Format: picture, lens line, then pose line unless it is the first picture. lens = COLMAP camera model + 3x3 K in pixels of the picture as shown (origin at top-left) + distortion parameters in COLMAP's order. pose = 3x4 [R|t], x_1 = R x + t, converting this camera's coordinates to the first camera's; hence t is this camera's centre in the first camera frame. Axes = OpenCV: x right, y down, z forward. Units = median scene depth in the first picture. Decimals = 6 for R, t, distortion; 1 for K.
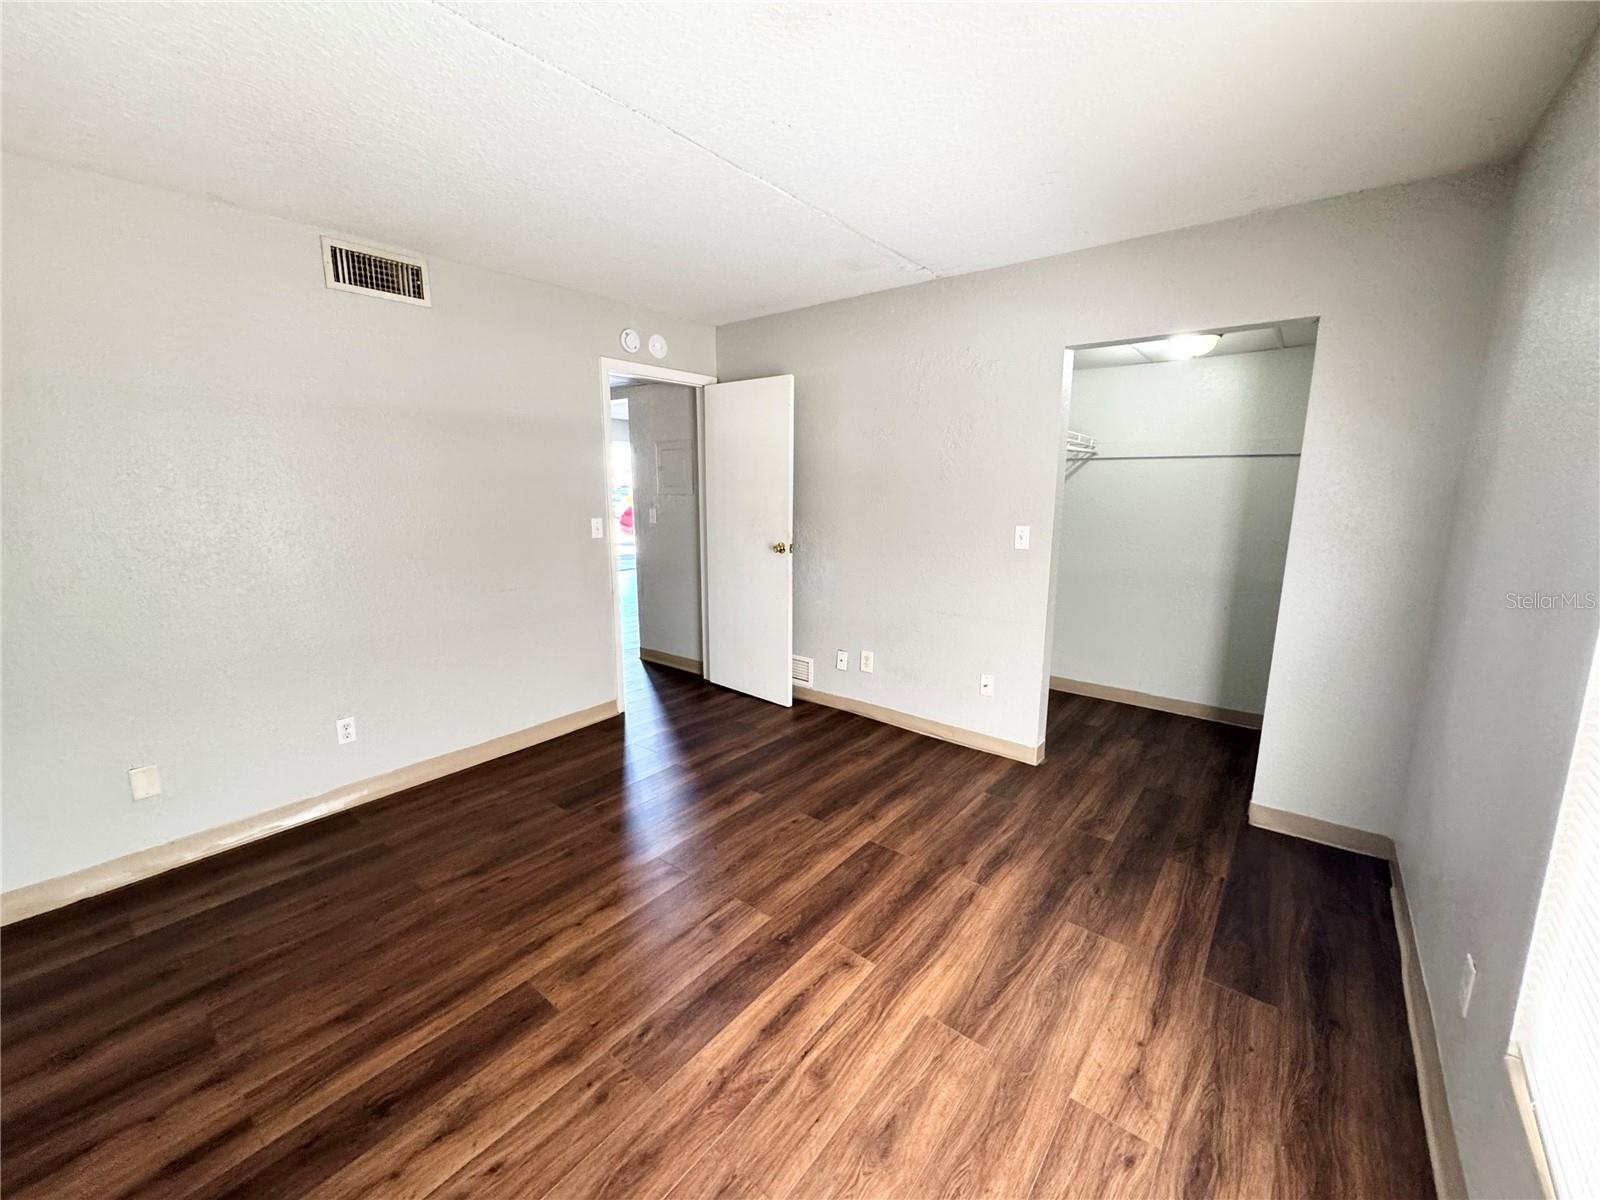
lens RADIAL K [[636.9, 0, 801.6], [0, 636.9, 599.1], [0, 0, 1]] dist [-0.001502, -0.000210]
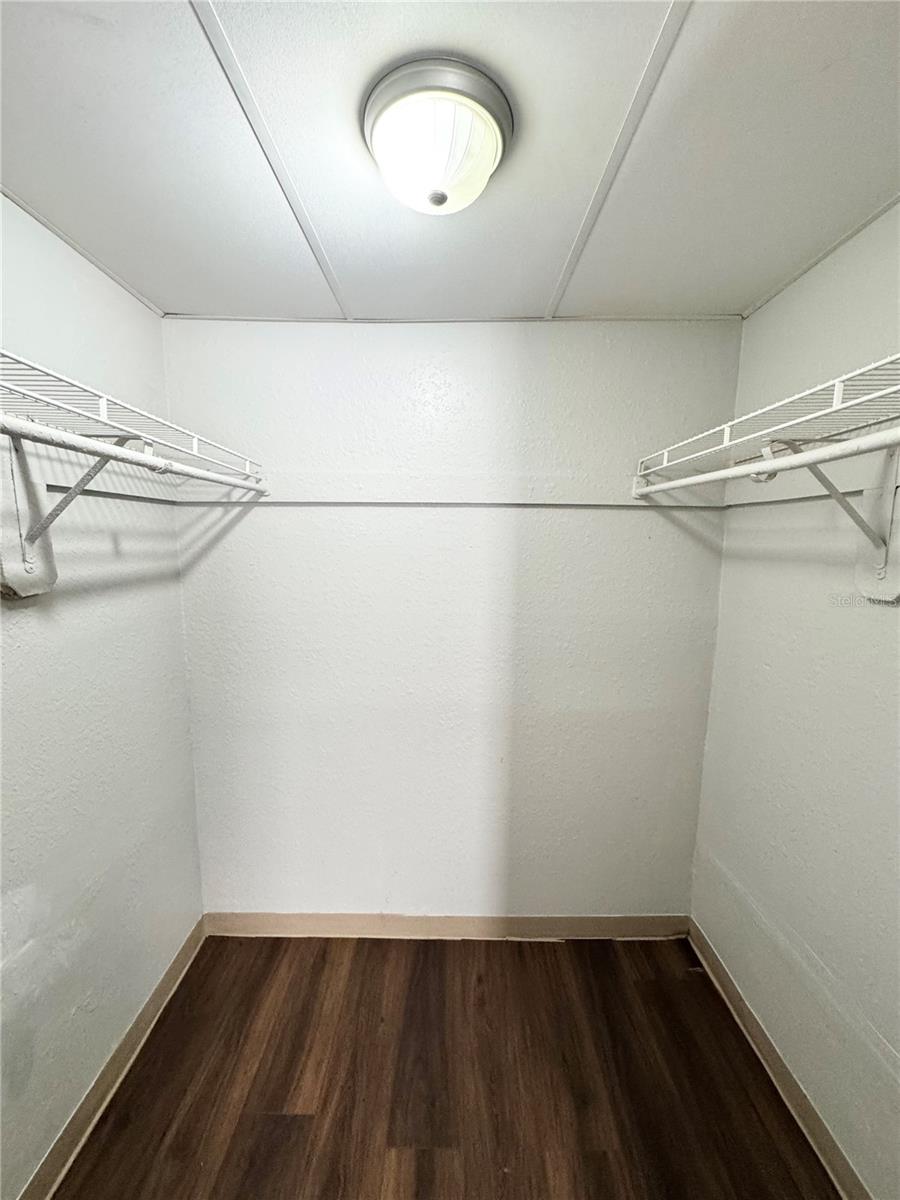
lens RADIAL K [[477.7, 0, 456.5], [0, 477.7, 601.5], [0, 0, 1]] dist [-0.001502, -0.000210]
pose [[0.778794, -0.080864, 0.622046, 0.506624], [0.105811, 0.994381, -0.003208, -0.186513], [-0.618291, 0.068317, 0.782974, 0.917703]]
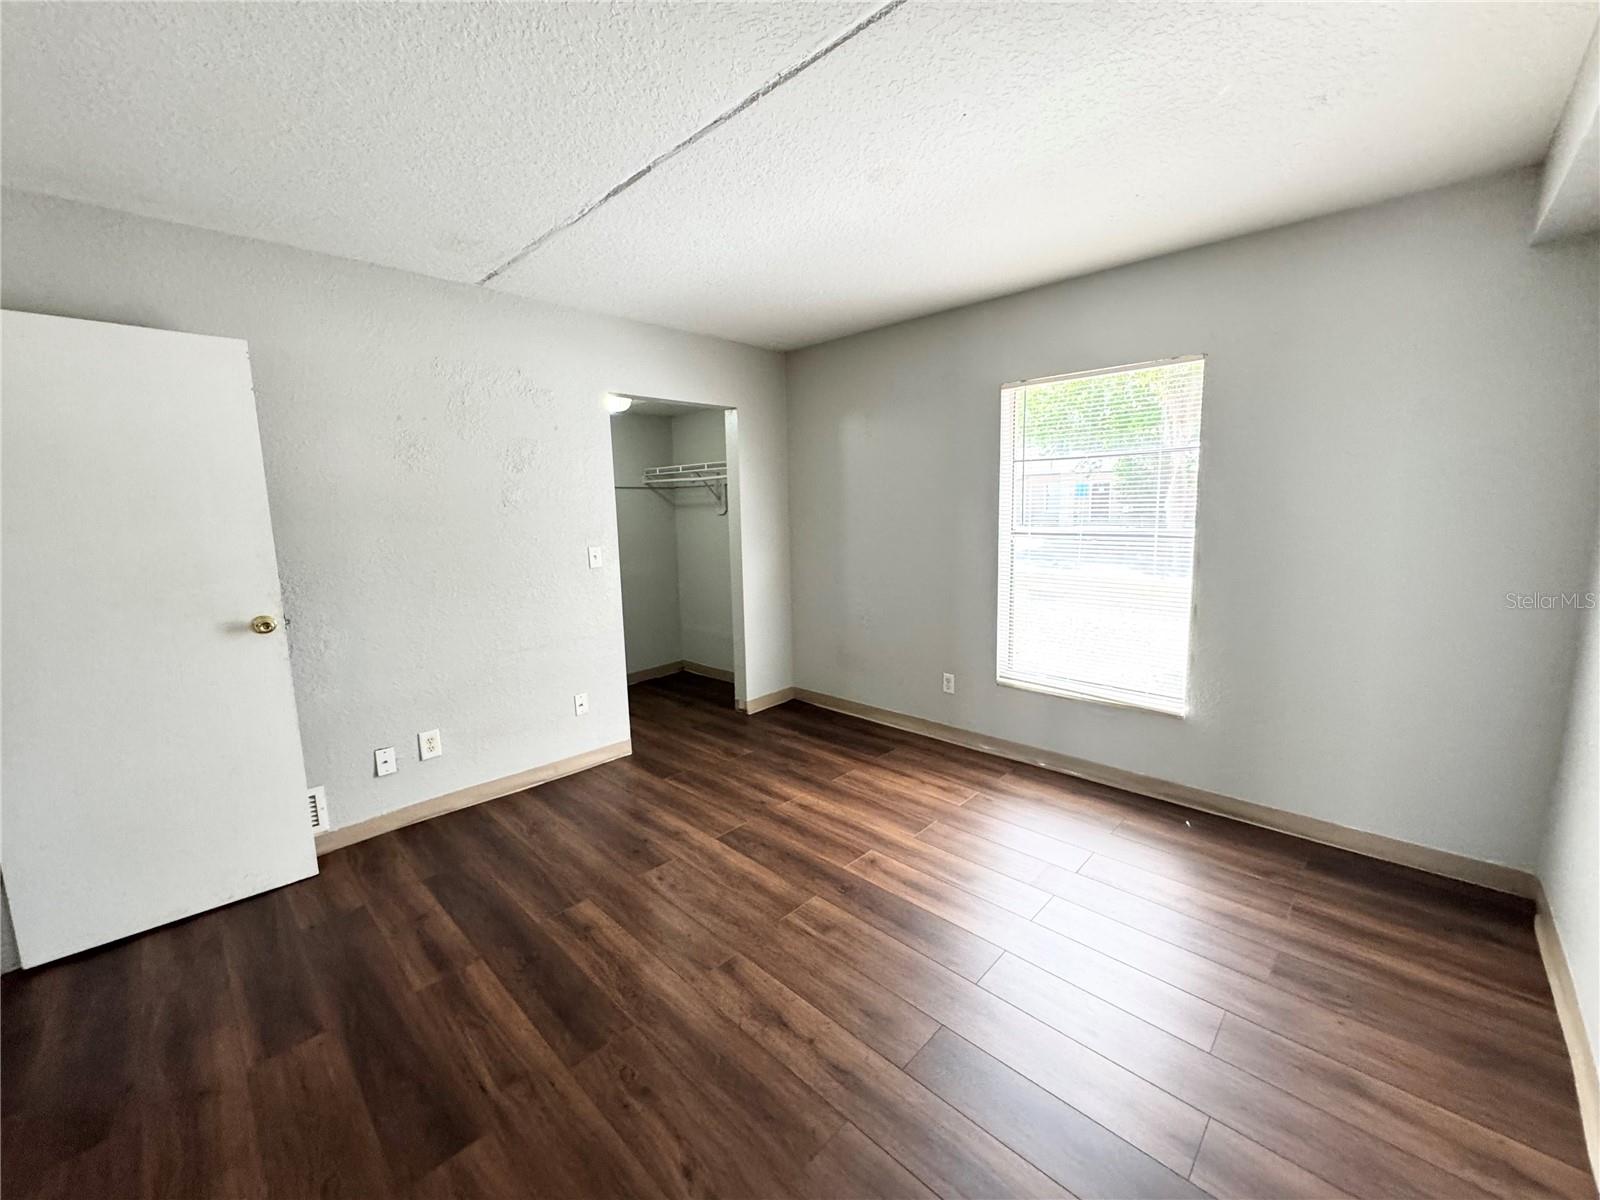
lens RADIAL K [[636.9, 0, 801.1], [0, 636.9, 596.2], [0, 0, 1]] dist [-0.001502, -0.000210]
pose [[0.090348, -0.147284, 0.984959, -0.811247], [0.204760, 0.970622, 0.126358, -0.111248], [-0.974634, 0.190264, 0.117851, 0.613998]]
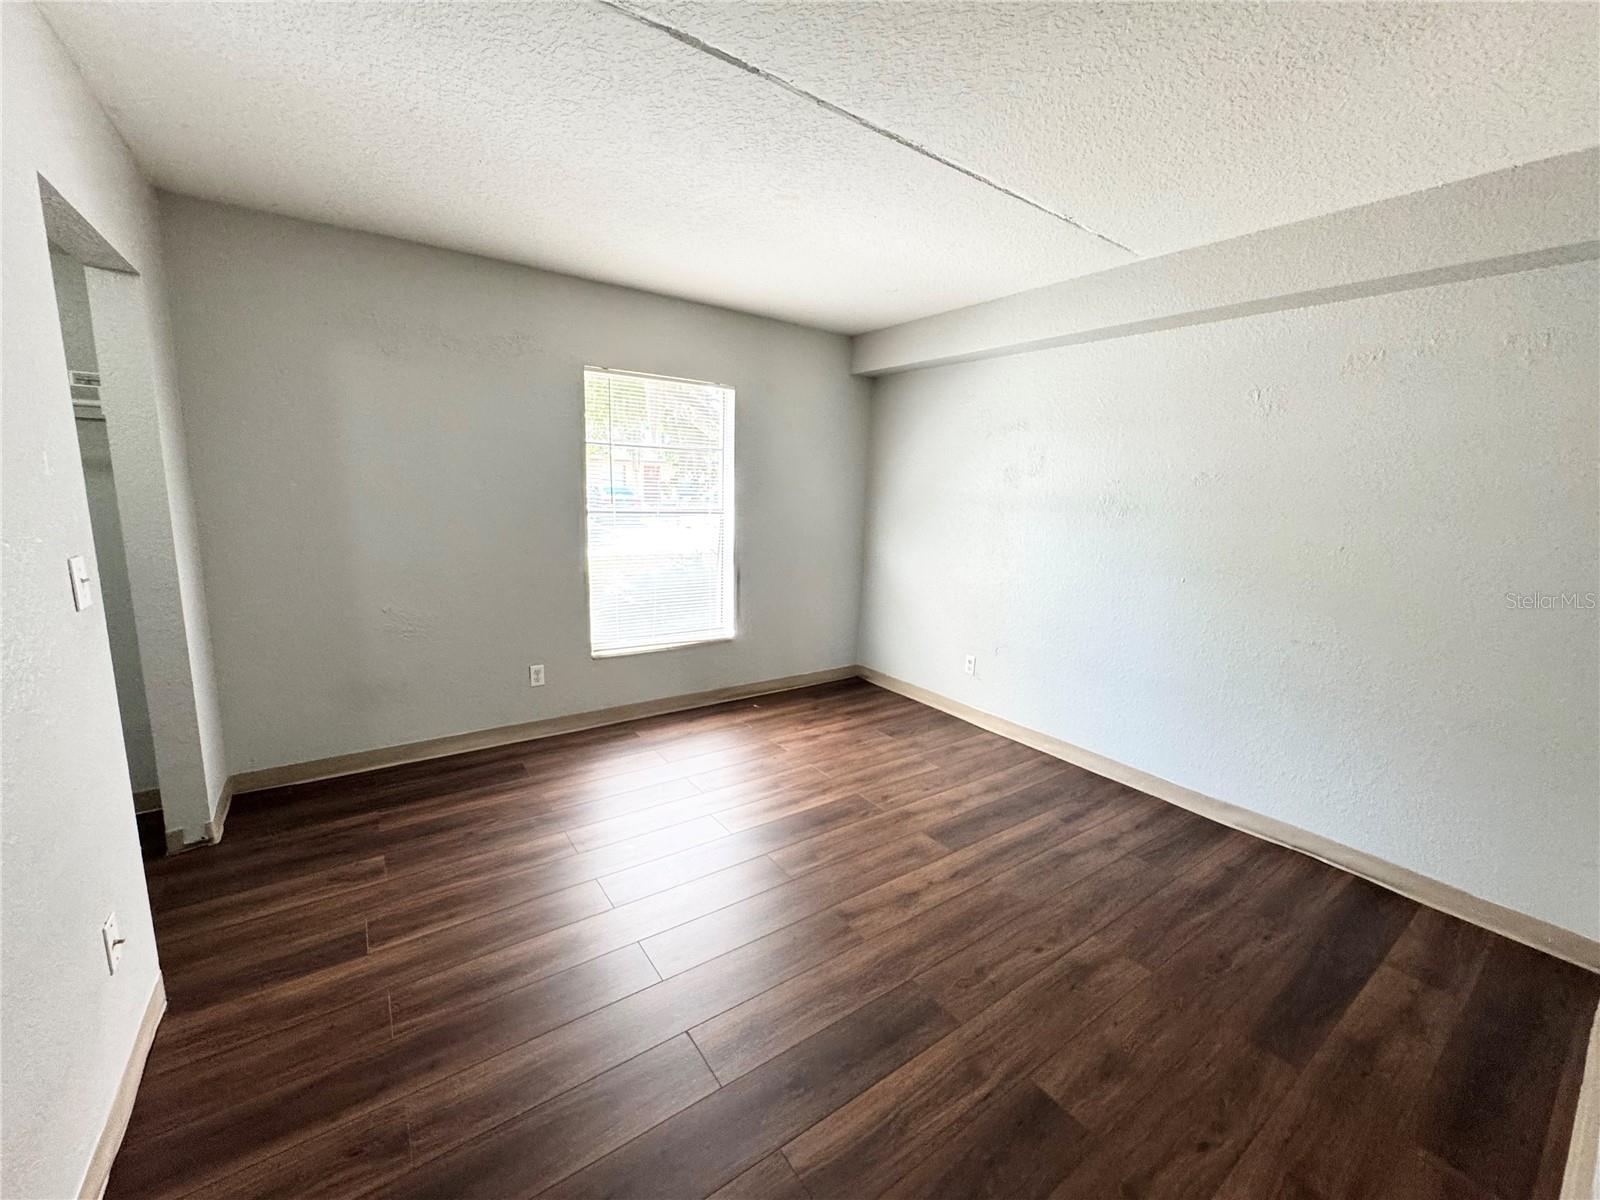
lens RADIAL K [[636.9, 0, 801.3], [0, 636.9, 595.8], [0, 0, 1]] dist [-0.001502, -0.000210]
pose [[-0.961762, -0.078325, 0.262447, -0.292305], [0.016843, 0.939508, 0.342112, -0.264631], [-0.273367, 0.333450, -0.902264, 1.444144]]
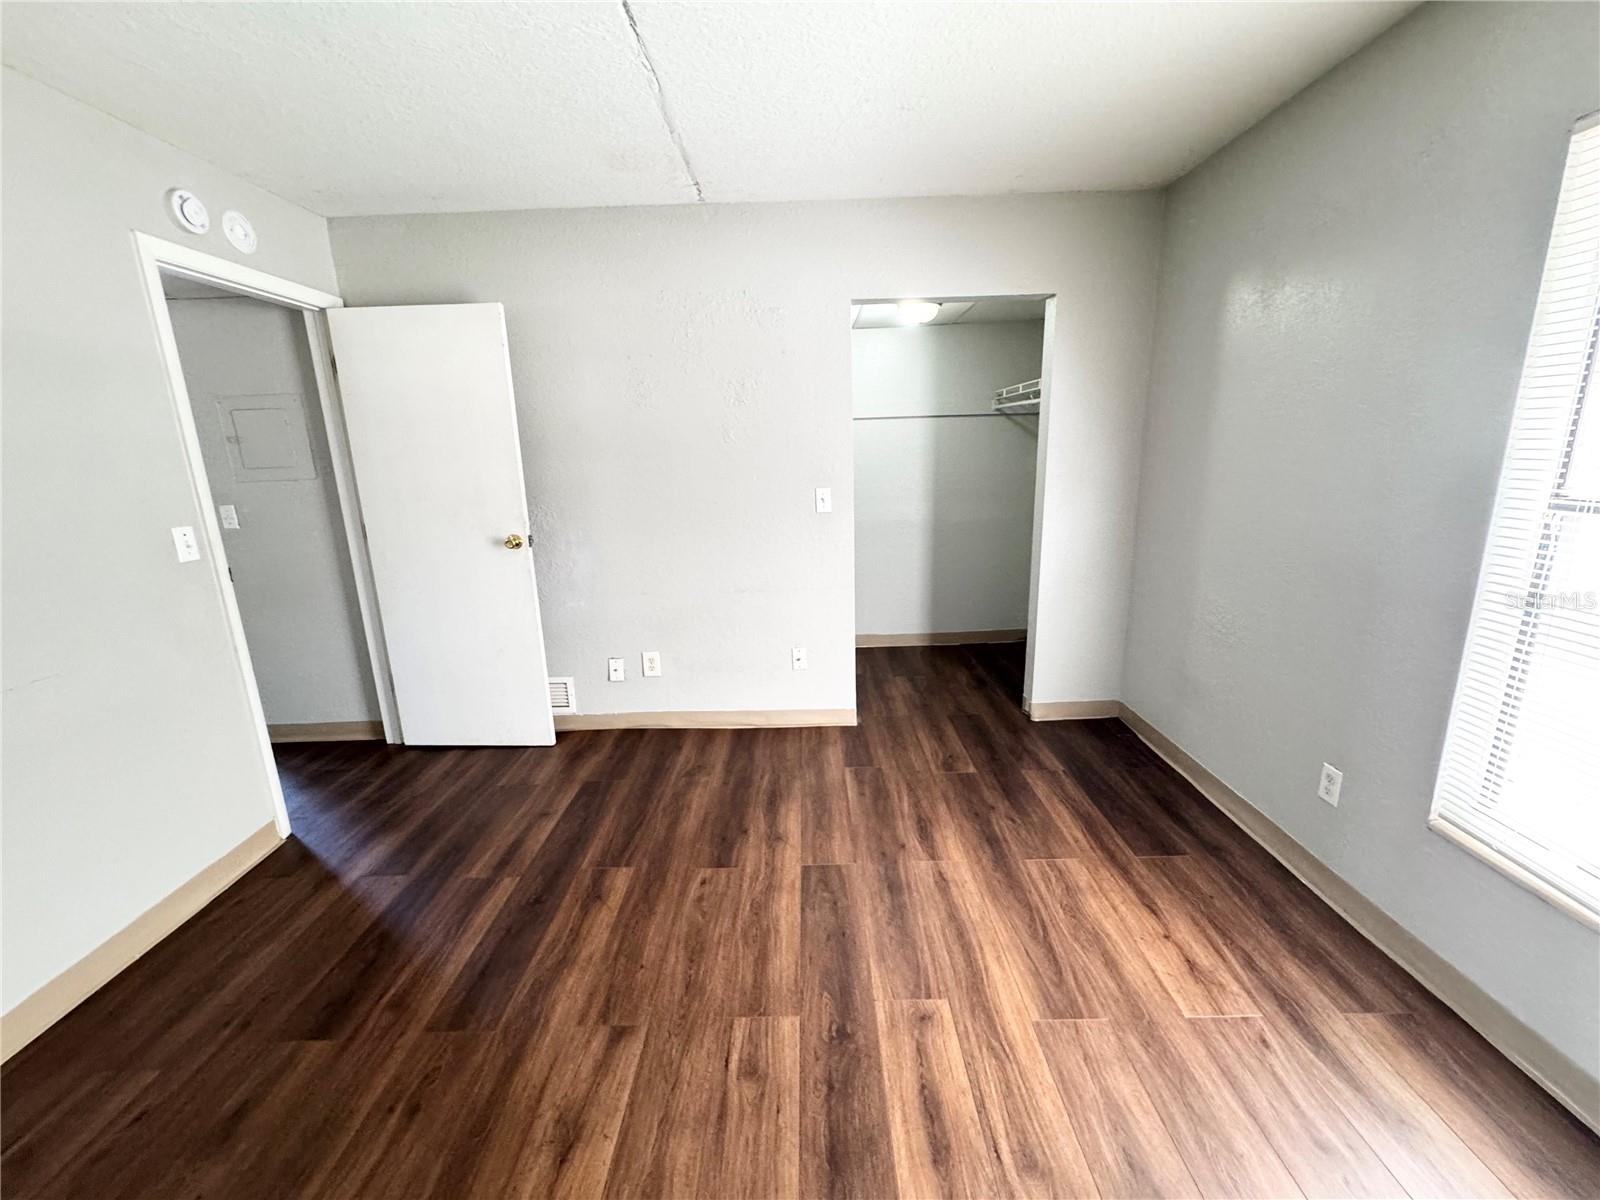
lens RADIAL K [[636.9, 0, 801.7], [0, 636.9, 597.7], [0, 0, 1]] dist [-0.001502, -0.000210]
pose [[0.781203, -0.168854, 0.601007, -0.323063], [0.144083, 0.985501, 0.089595, -0.048286], [-0.607422, 0.016604, 0.794206, 0.294306]]
